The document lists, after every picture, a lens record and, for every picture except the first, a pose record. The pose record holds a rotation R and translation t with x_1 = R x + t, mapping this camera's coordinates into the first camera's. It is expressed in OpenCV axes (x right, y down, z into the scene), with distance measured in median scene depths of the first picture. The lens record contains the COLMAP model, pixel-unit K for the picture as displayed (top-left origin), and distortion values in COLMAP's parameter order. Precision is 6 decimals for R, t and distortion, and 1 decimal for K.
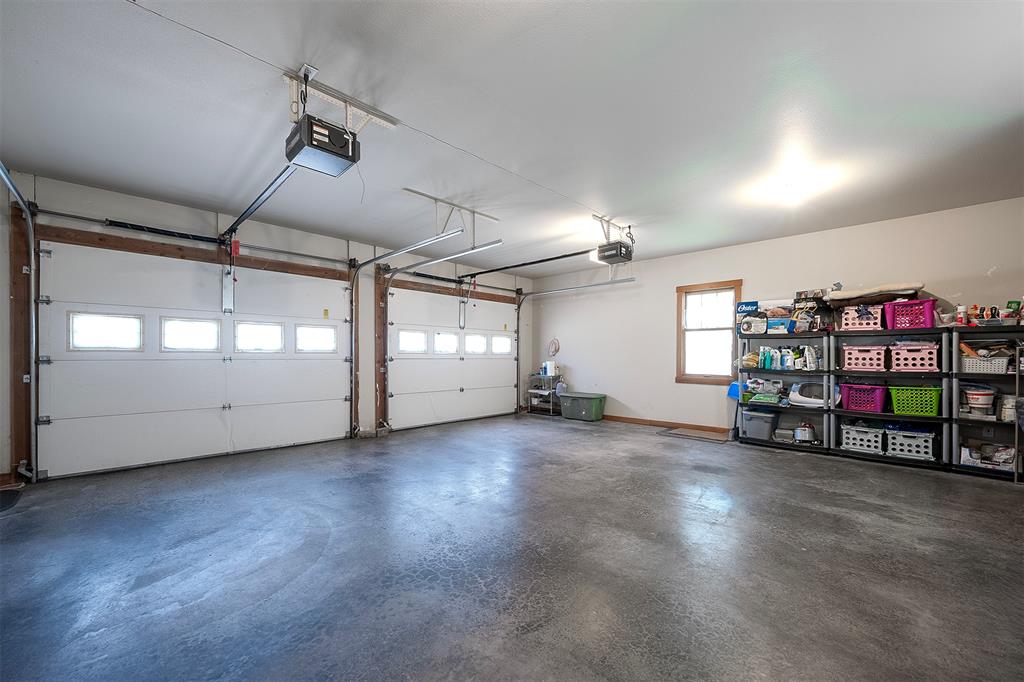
lens RADIAL K [[395.5, 0, 510.6], [0, 395.5, 354.1], [0, 0, 1]] dist [-0.001459, -0.000134]
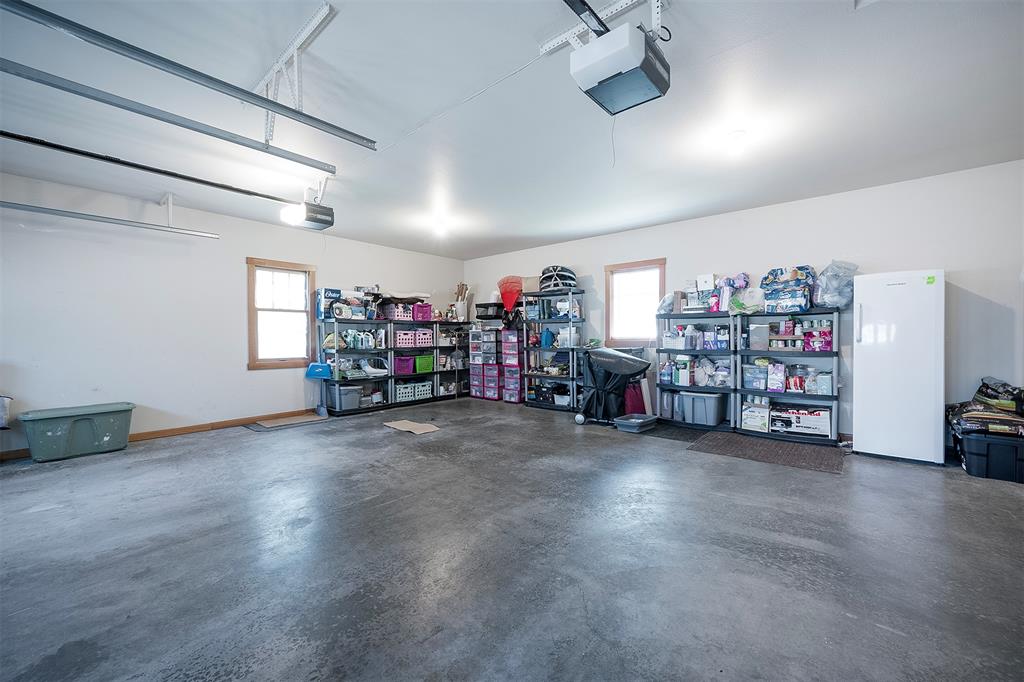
lens RADIAL K [[408.5, 0, 512.0], [0, 408.5, 341.0], [0, 0, 1]] dist [-0.000963, -0.000033]
pose [[-0.065909, -0.013017, 0.997741, -0.696076], [0.002648, 0.999909, 0.013220, -0.000840], [-0.997822, 0.003514, -0.065868, 0.696909]]
